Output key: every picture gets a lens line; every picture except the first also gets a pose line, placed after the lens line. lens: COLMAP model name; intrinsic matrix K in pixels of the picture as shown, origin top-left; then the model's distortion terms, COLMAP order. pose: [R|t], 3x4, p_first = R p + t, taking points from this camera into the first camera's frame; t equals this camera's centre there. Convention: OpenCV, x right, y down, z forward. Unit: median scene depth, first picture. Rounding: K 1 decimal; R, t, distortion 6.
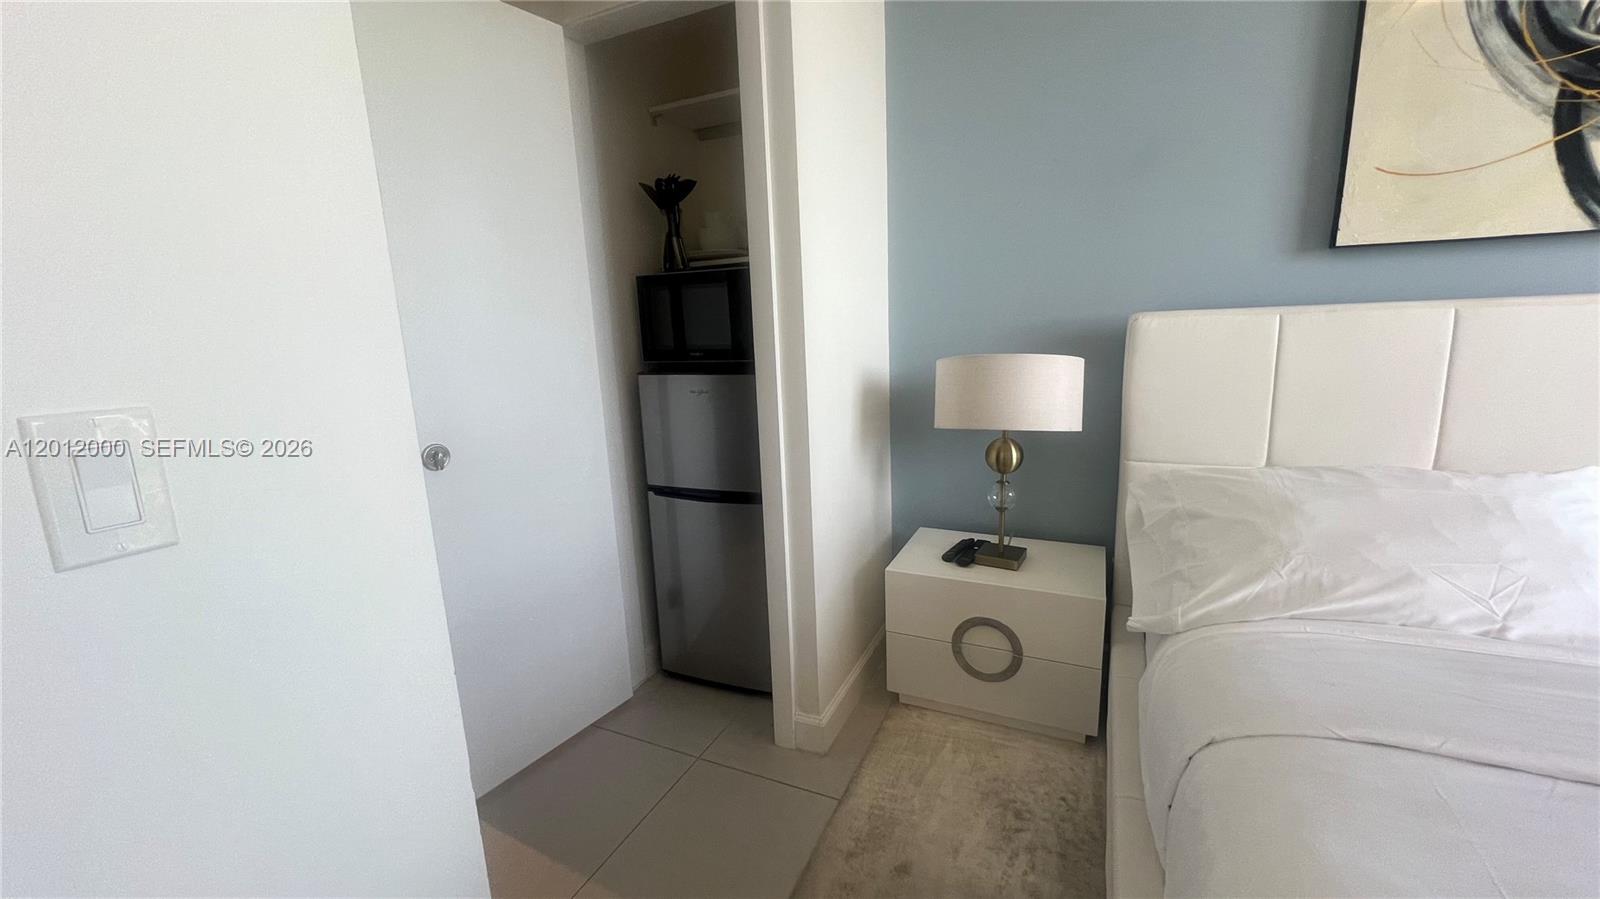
lens RADIAL K [[635.2, 0, 800.0], [0, 635.2, 449.5], [0, 0, 1]] dist [0.000528, 0.000091]
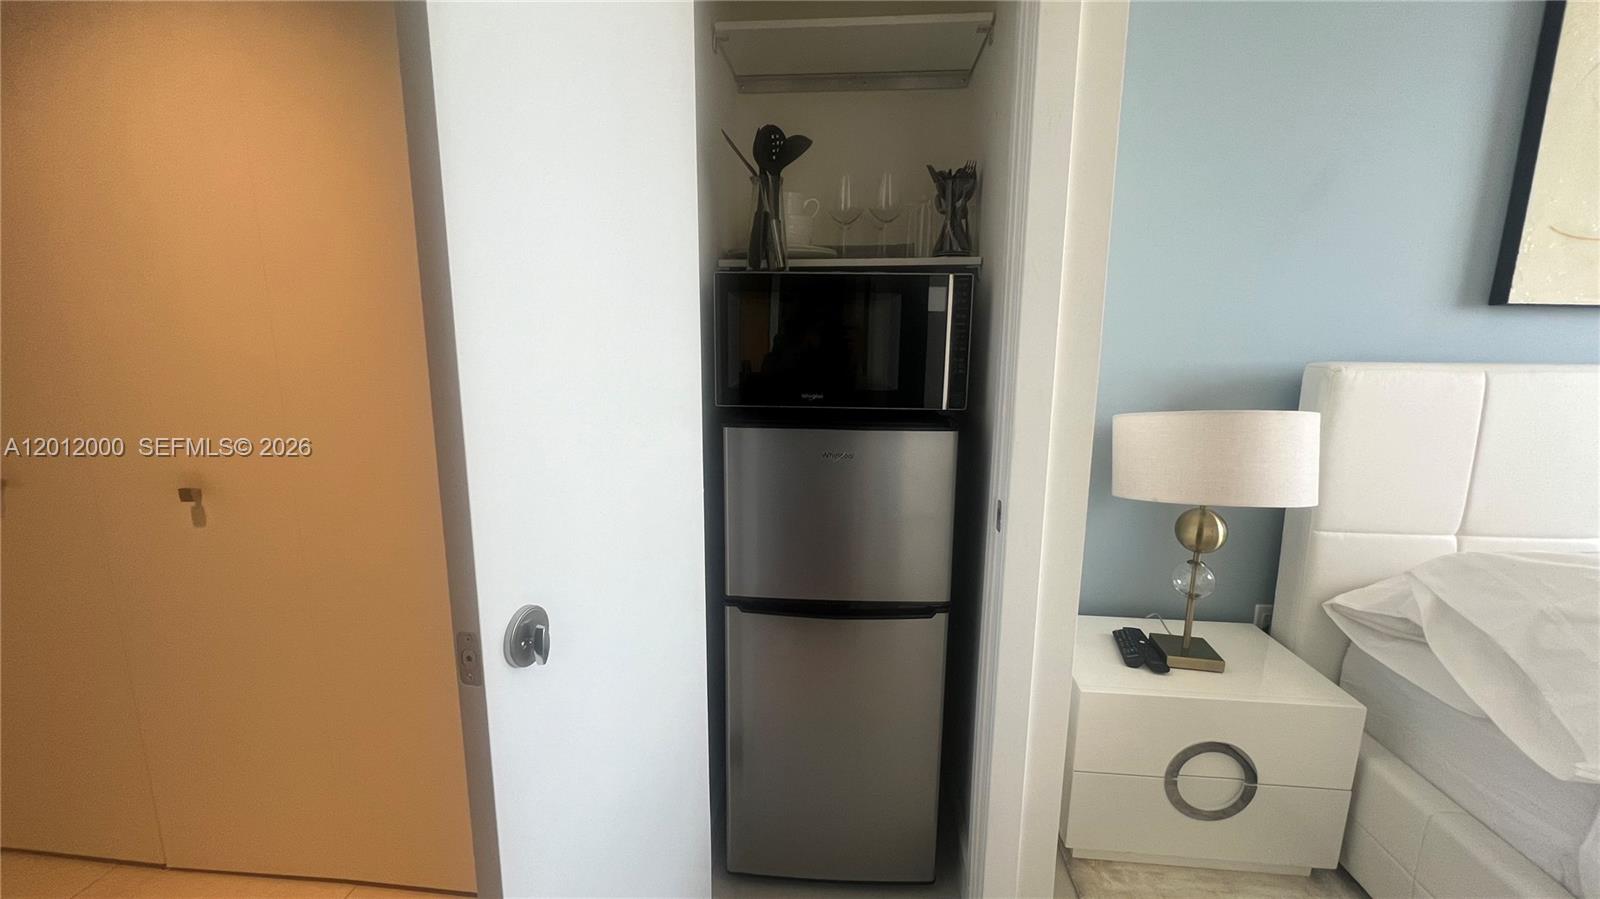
lens RADIAL K [[635.2, 0, 800.0], [0, 635.2, 449.5], [0, 0, 1]] dist [0.000528, 0.000091]
pose [[0.938625, -0.011834, 0.344737, -0.437495], [0.022299, 0.999403, -0.026407, -0.083879], [-0.344219, 0.032473, 0.938328, 0.410765]]
